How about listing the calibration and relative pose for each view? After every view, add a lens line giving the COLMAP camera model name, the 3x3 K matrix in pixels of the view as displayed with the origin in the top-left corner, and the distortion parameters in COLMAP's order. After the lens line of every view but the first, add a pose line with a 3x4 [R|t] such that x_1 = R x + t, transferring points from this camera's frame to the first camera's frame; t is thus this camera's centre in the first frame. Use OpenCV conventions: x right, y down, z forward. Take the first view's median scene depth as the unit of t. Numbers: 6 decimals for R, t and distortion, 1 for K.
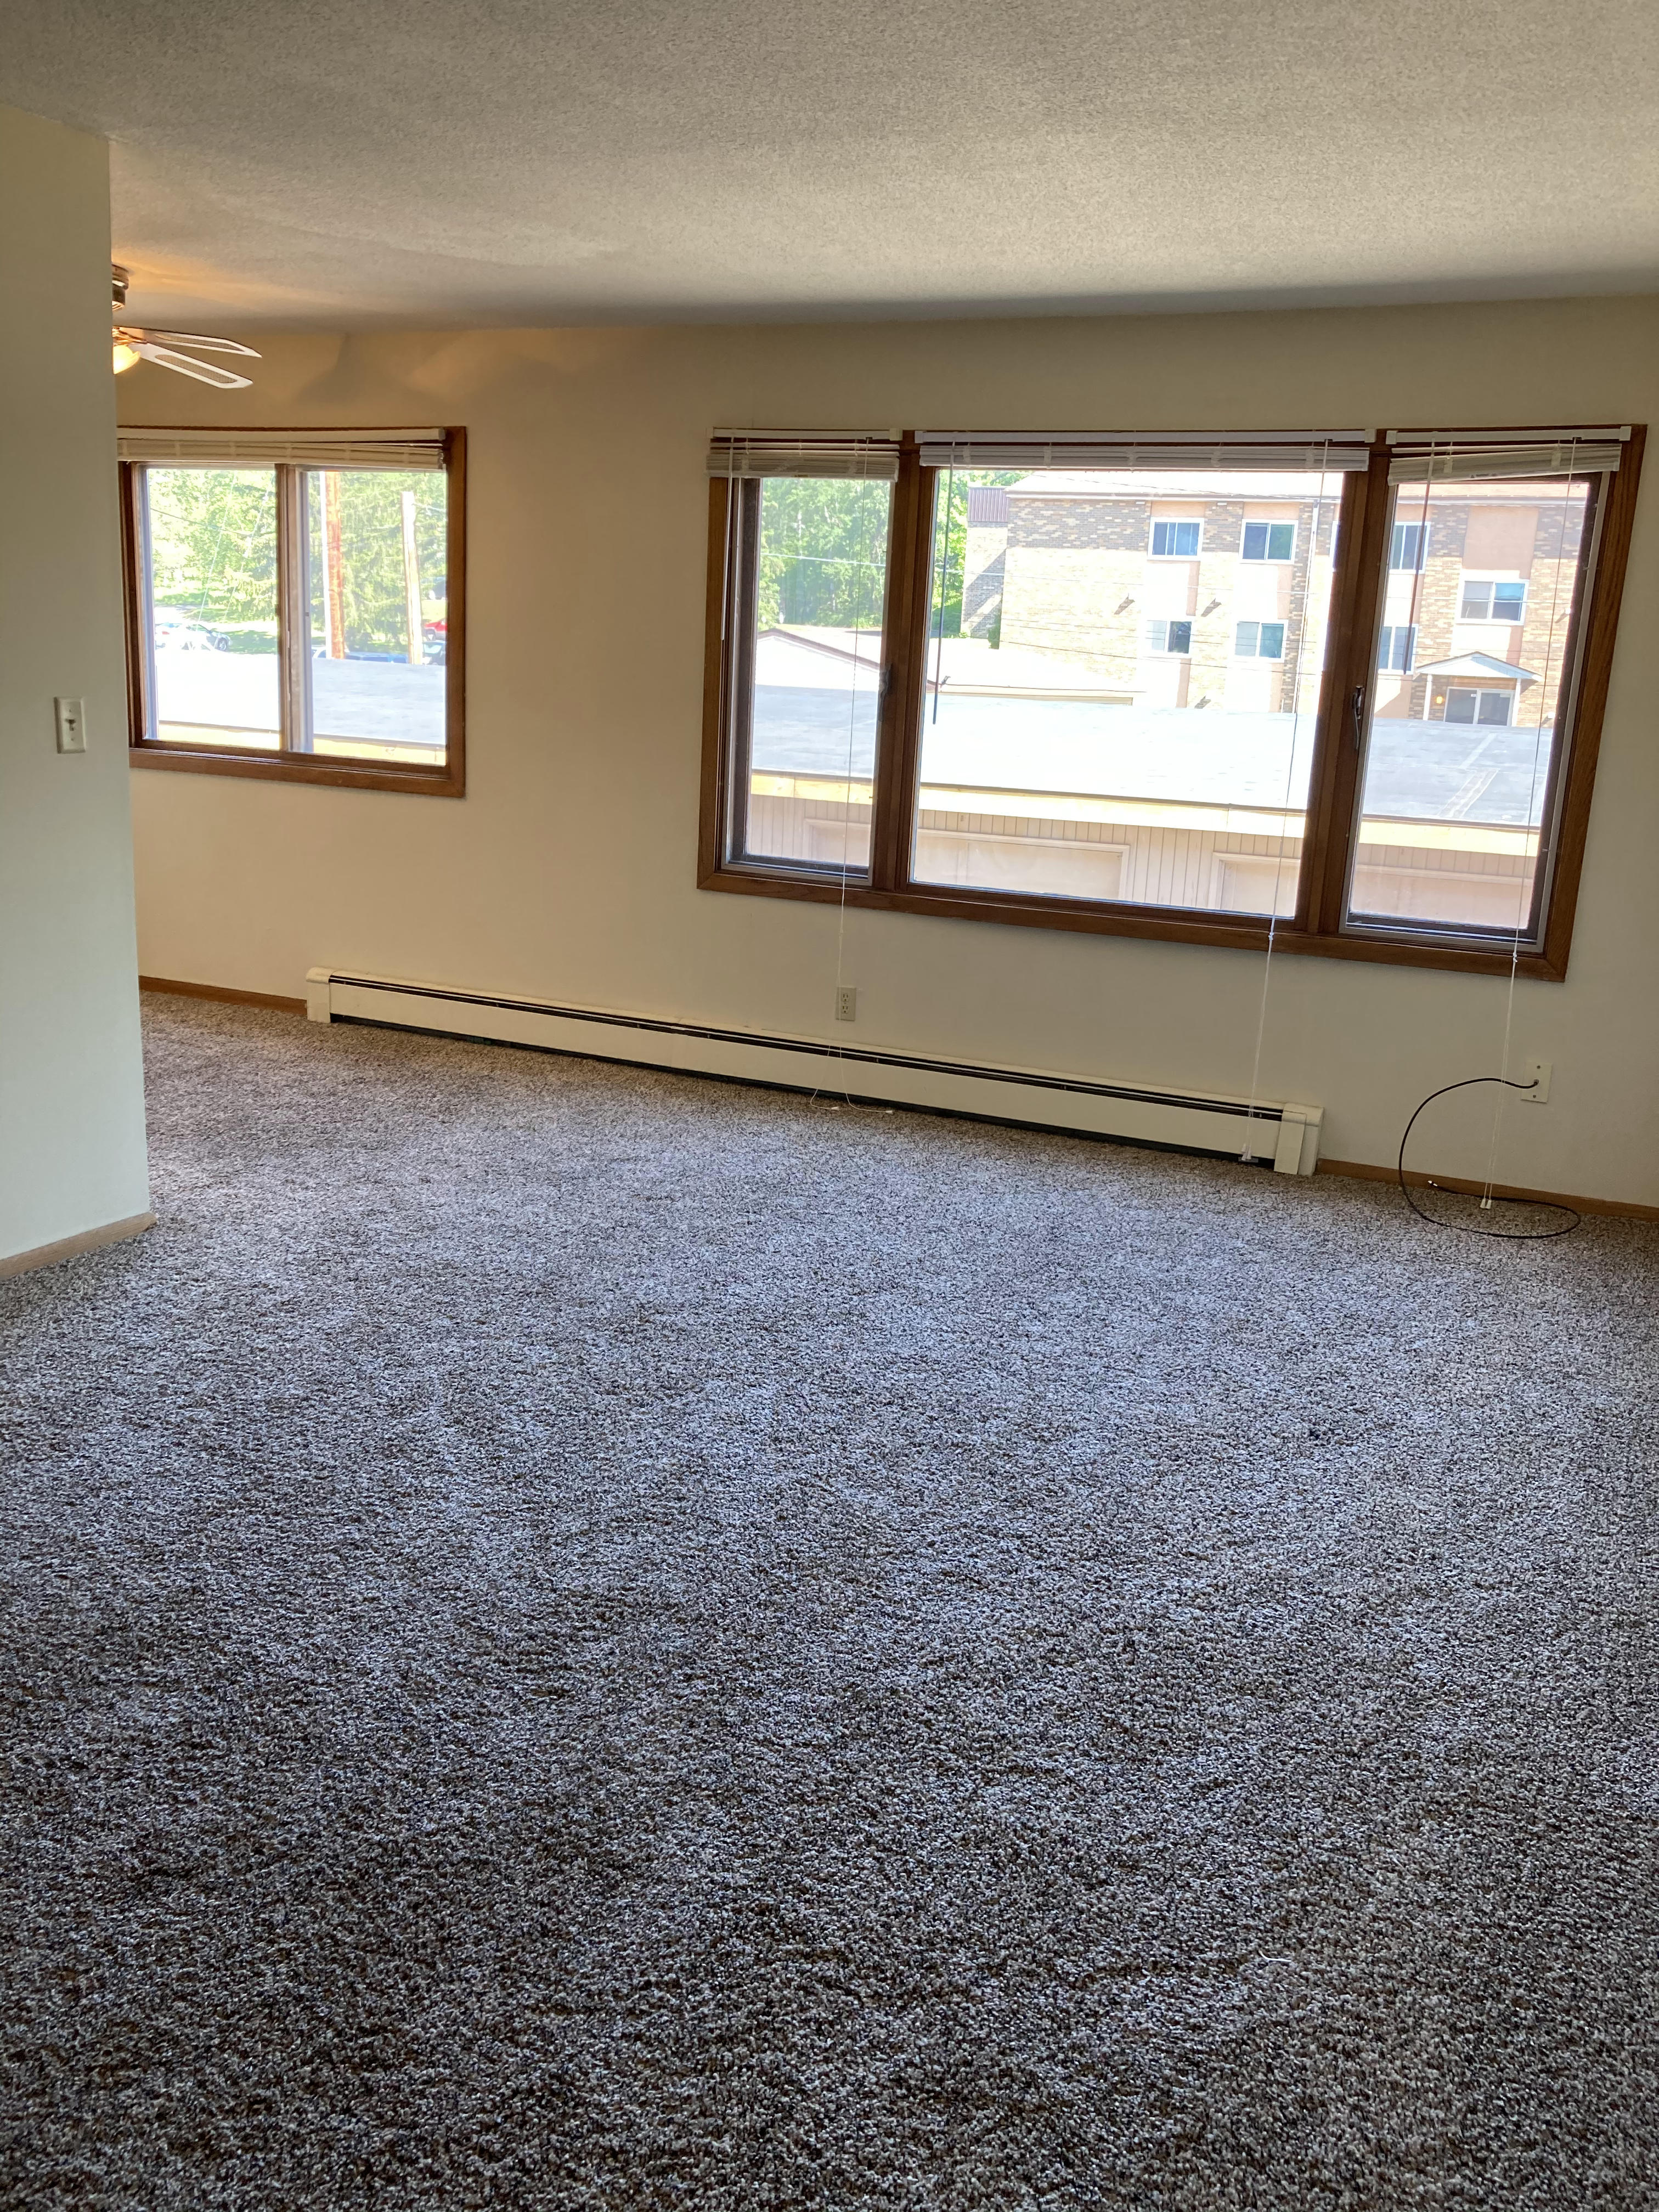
lens RADIAL K [[1812.9, 0, 850.4], [0, 1812.9, 1103.4], [0, 0, 1]] dist [0.038524, -0.043230]
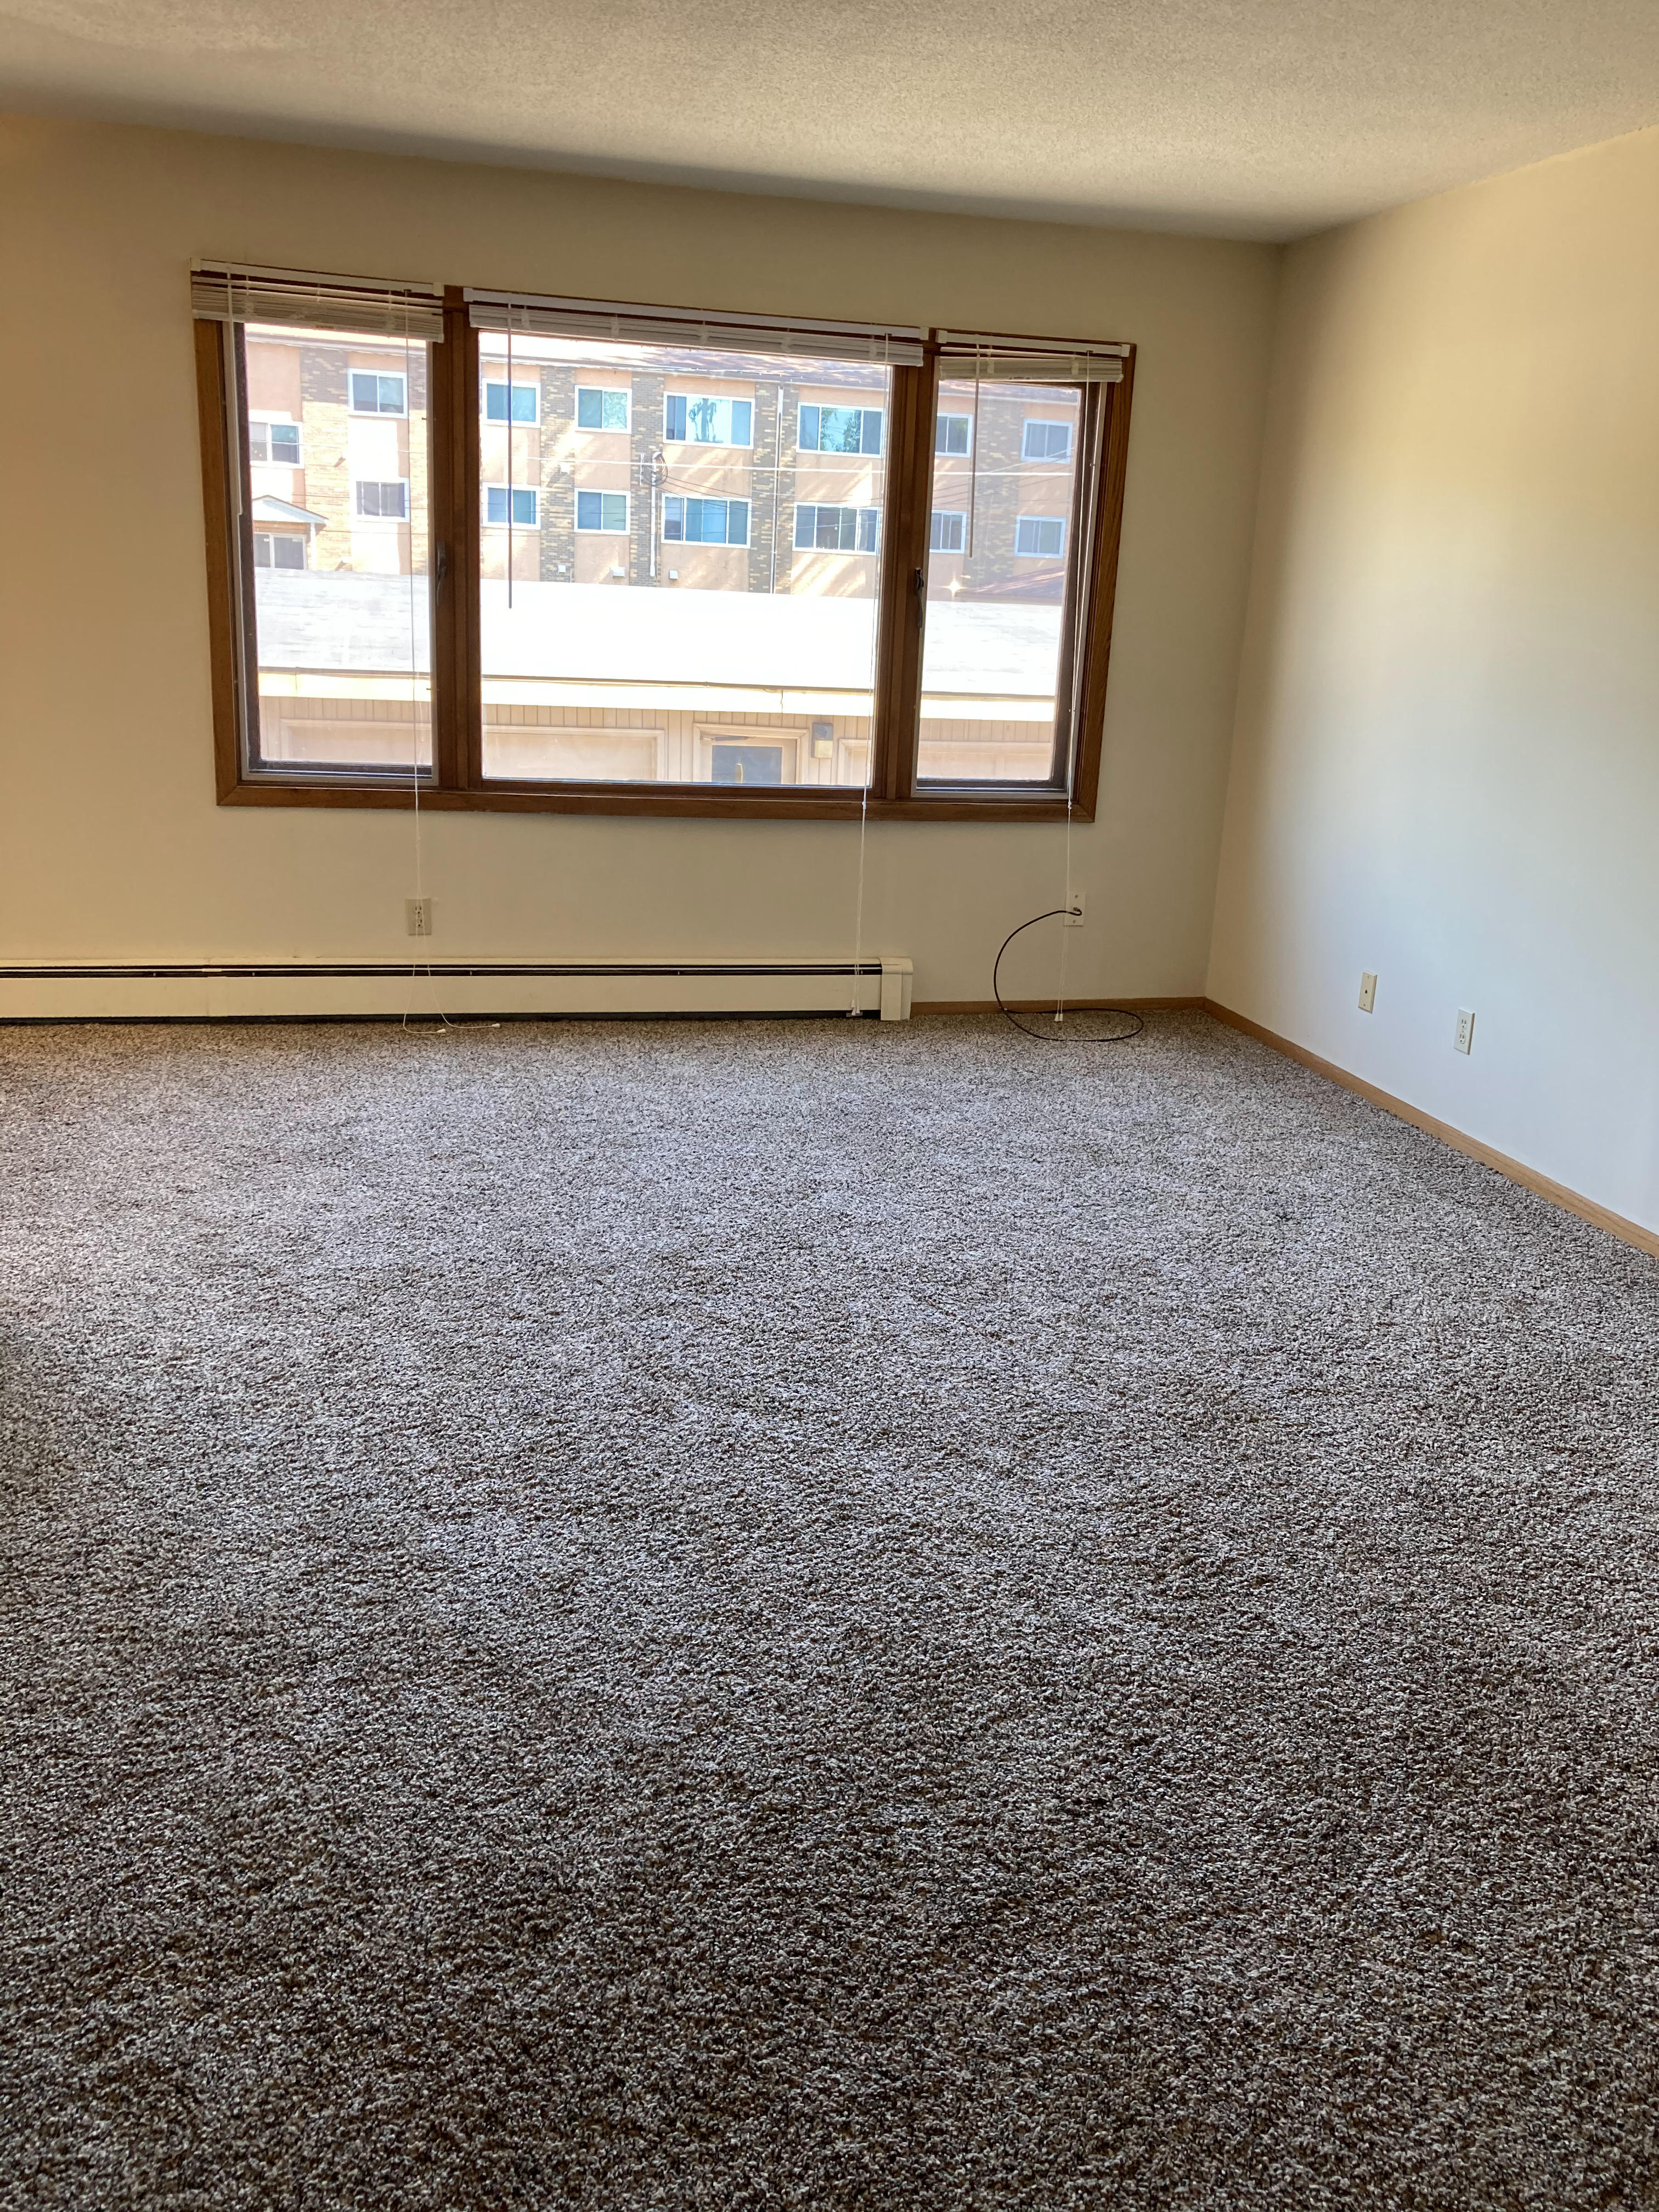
lens RADIAL K [[1792.1, 0, 827.9], [0, 1792.1, 1121.1], [0, 0, 1]] dist [0.046017, -0.049020]
pose [[0.786525, -0.193804, 0.586360, -0.450032], [0.137999, 0.980629, 0.139010, -0.059491], [-0.601942, -0.028418, 0.798034, 0.153309]]
